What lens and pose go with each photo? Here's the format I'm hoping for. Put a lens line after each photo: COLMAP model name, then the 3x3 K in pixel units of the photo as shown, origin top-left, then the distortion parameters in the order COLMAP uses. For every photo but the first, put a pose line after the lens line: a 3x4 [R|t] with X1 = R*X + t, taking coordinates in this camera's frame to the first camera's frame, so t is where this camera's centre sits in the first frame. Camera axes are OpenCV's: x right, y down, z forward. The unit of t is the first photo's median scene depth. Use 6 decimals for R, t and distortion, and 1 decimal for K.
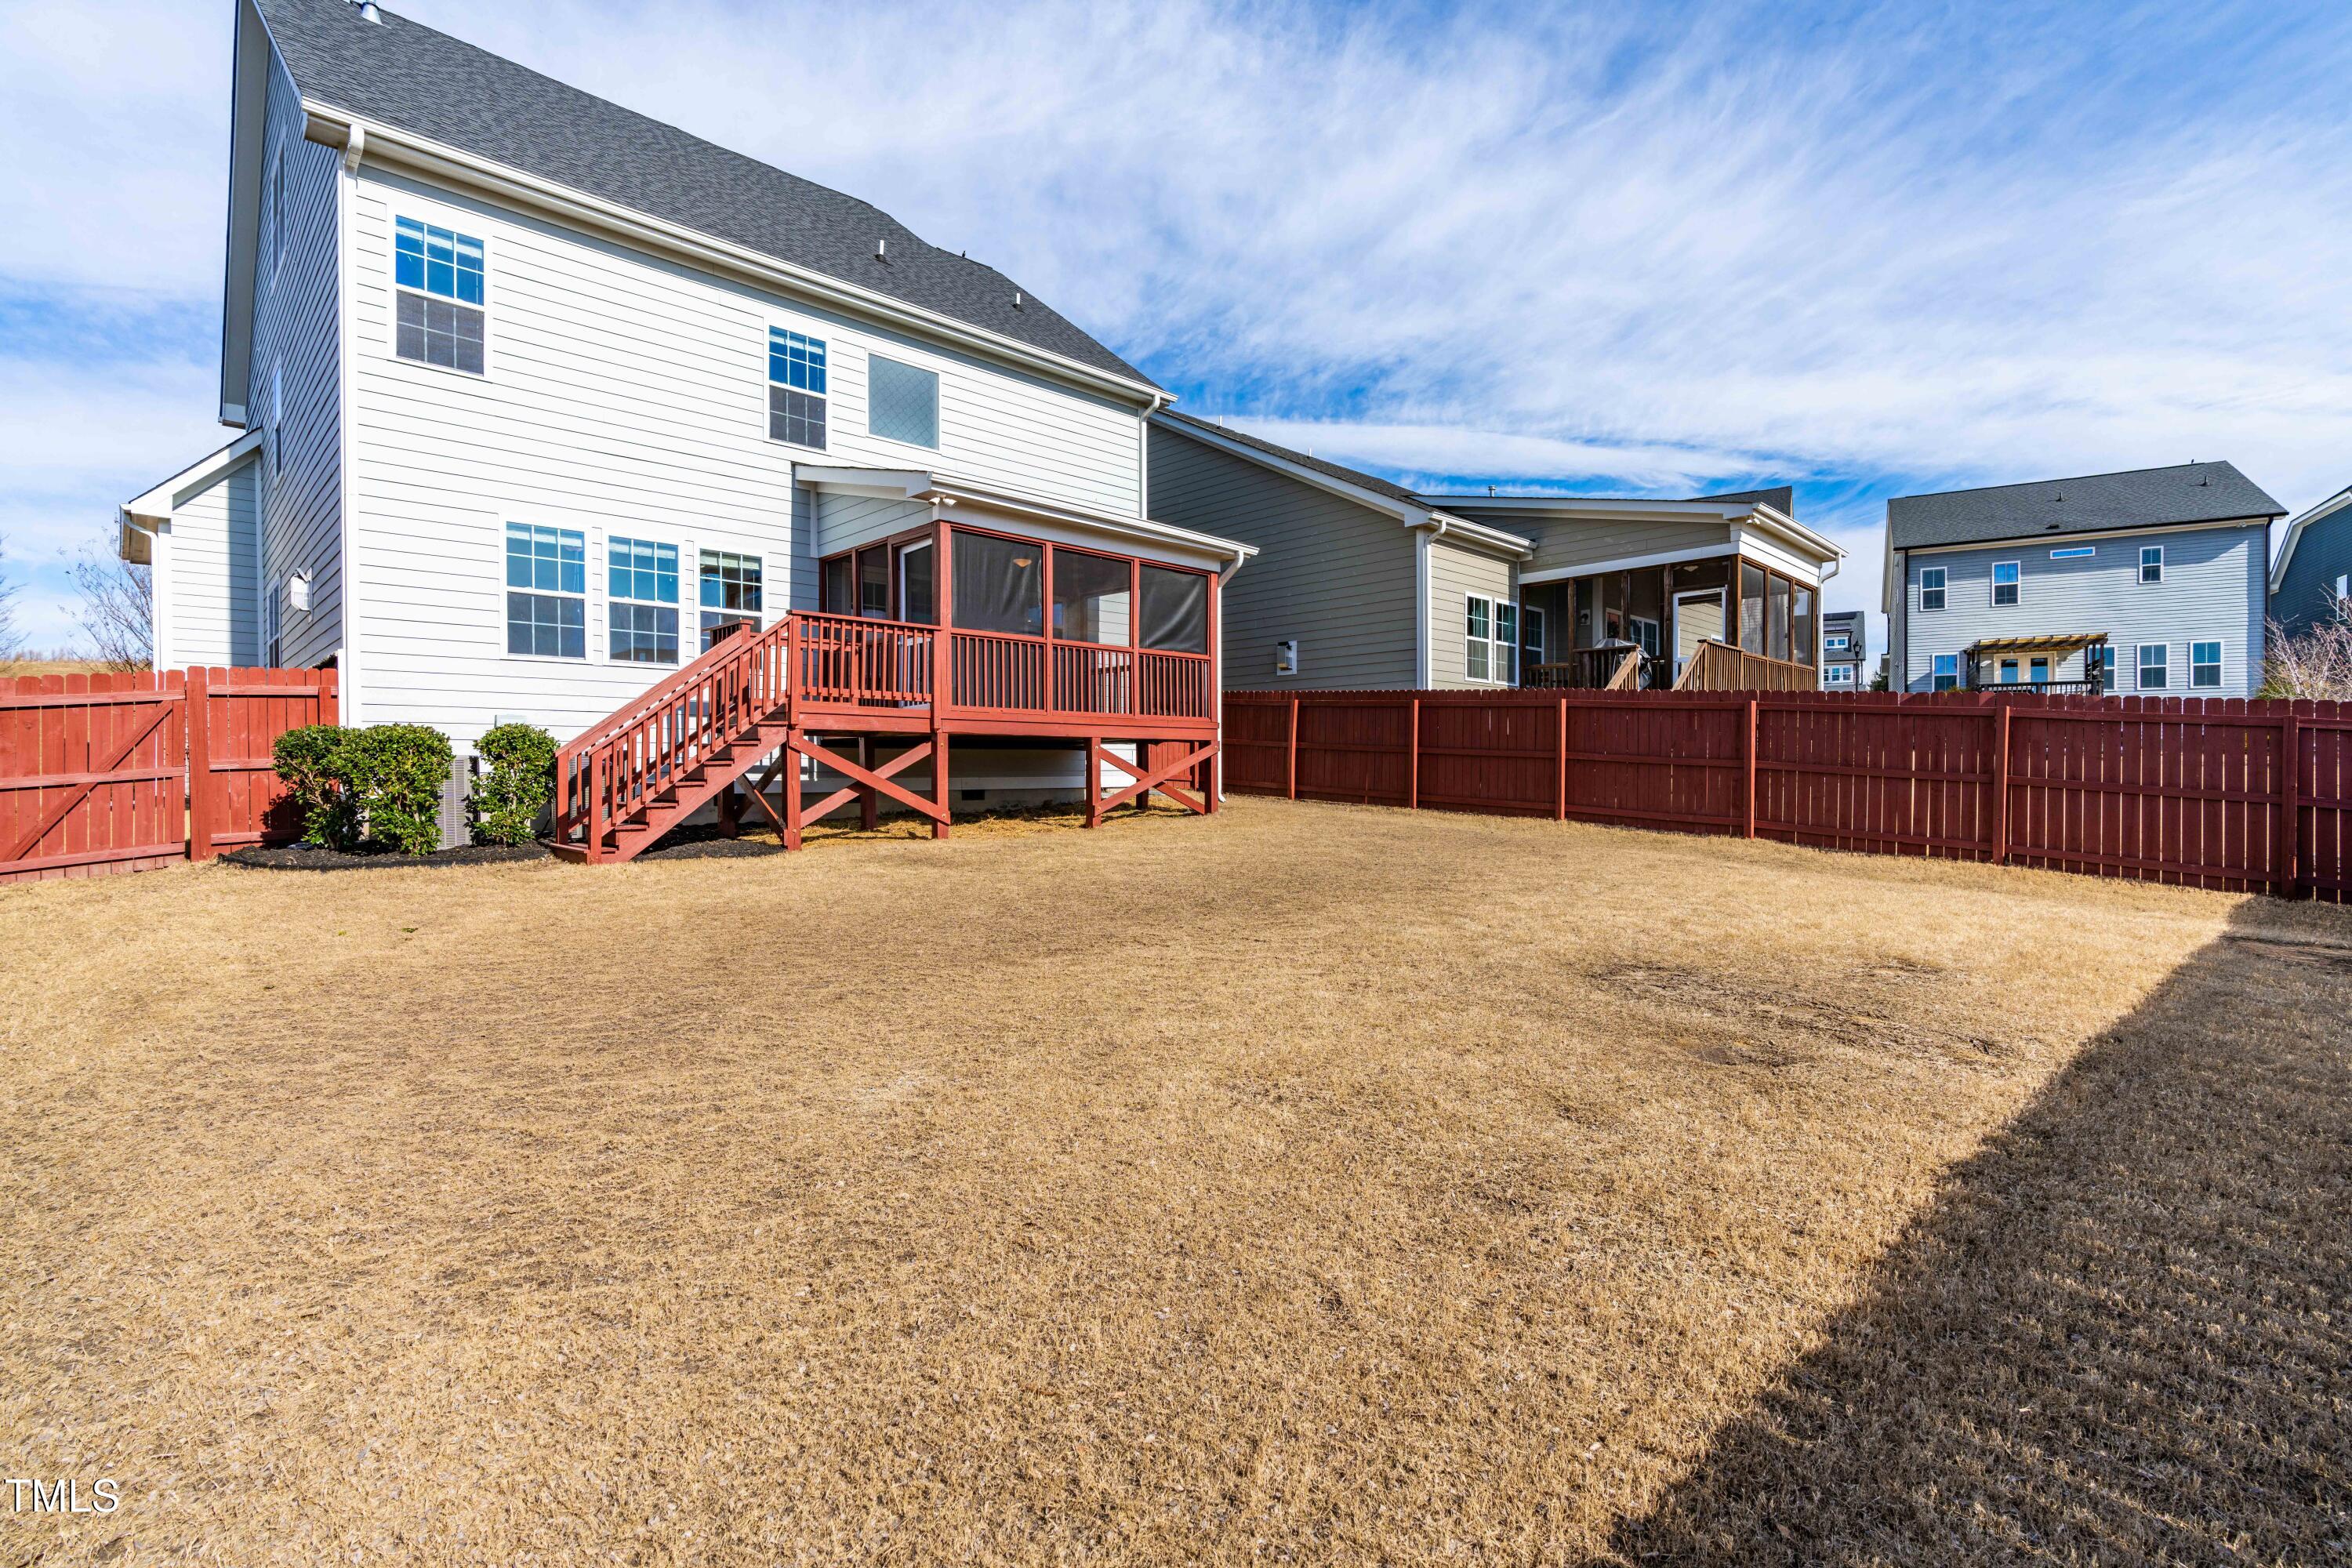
lens RADIAL K [[1060.2, 0, 1179.7], [0, 1060.2, 780.8], [0, 0, 1]] dist [-0.008160, 0.000250]
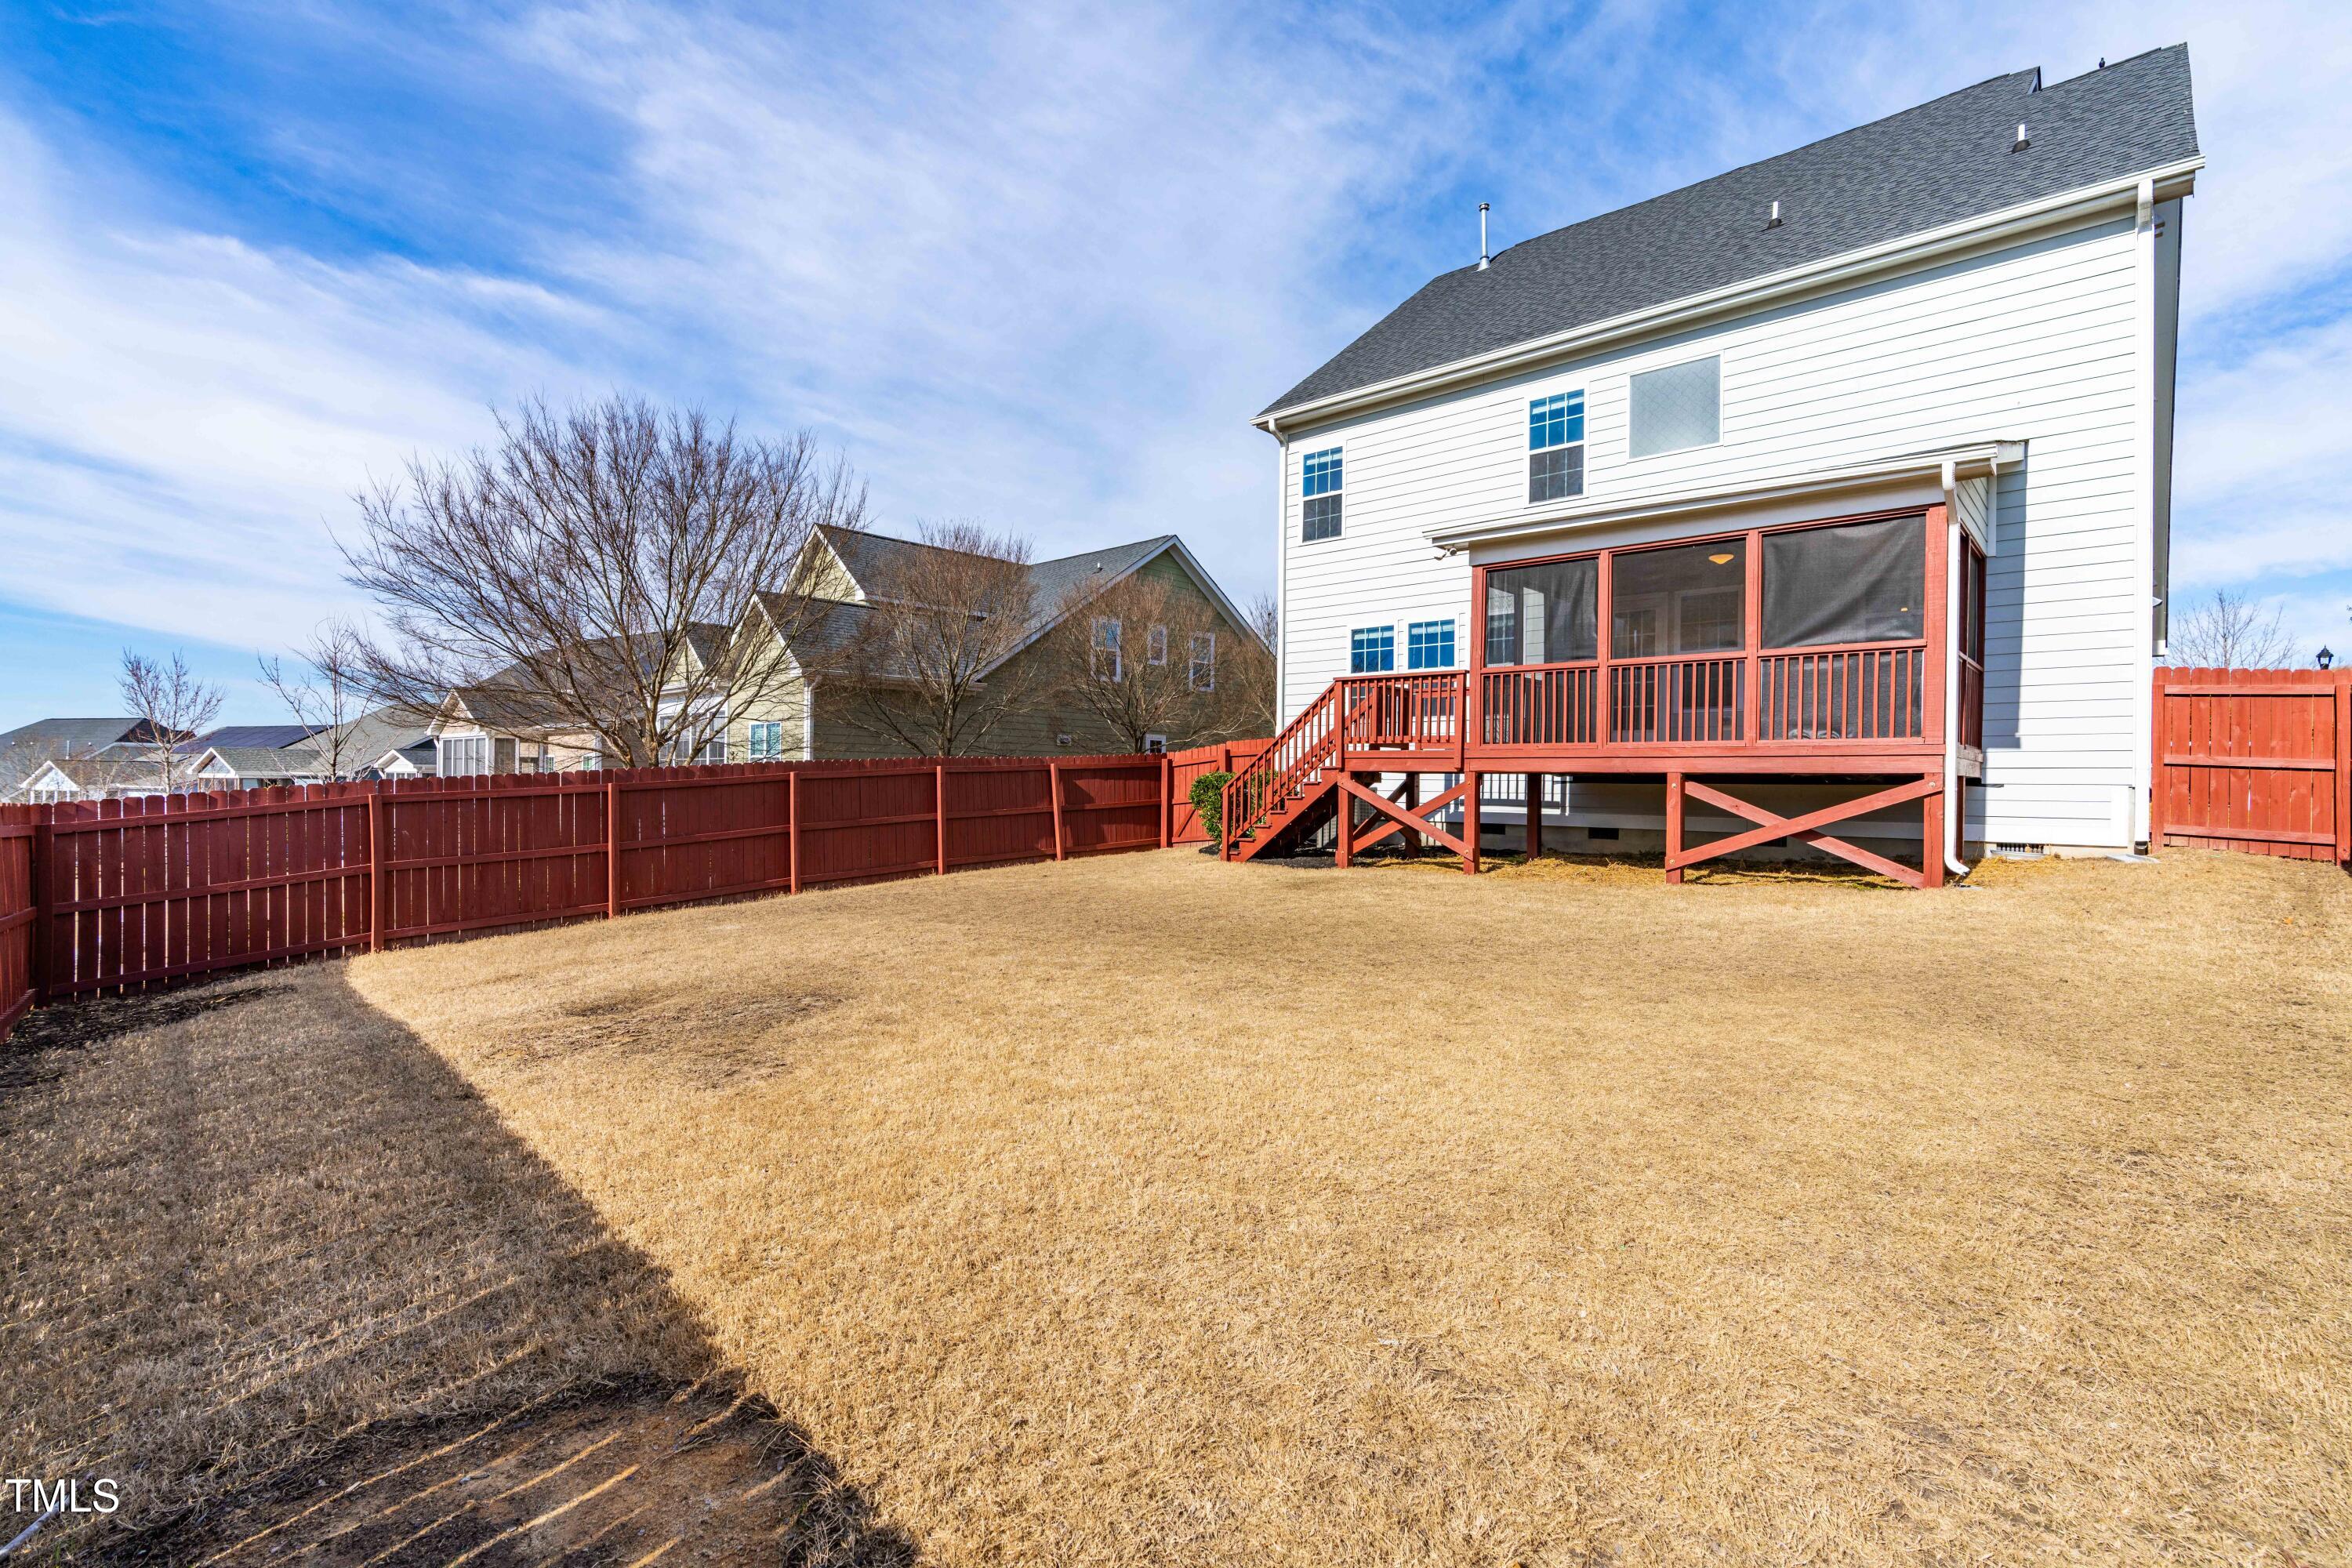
lens RADIAL K [[1060.2, 0, 1179.7], [0, 1060.2, 780.8], [0, 0, 1]] dist [-0.008160, 0.000250]
pose [[0.074813, 0.003236, -0.997192, 0.697327], [-0.013571, 0.999905, 0.002227, -0.029776], [0.997105, 0.013367, 0.074849, 0.556674]]
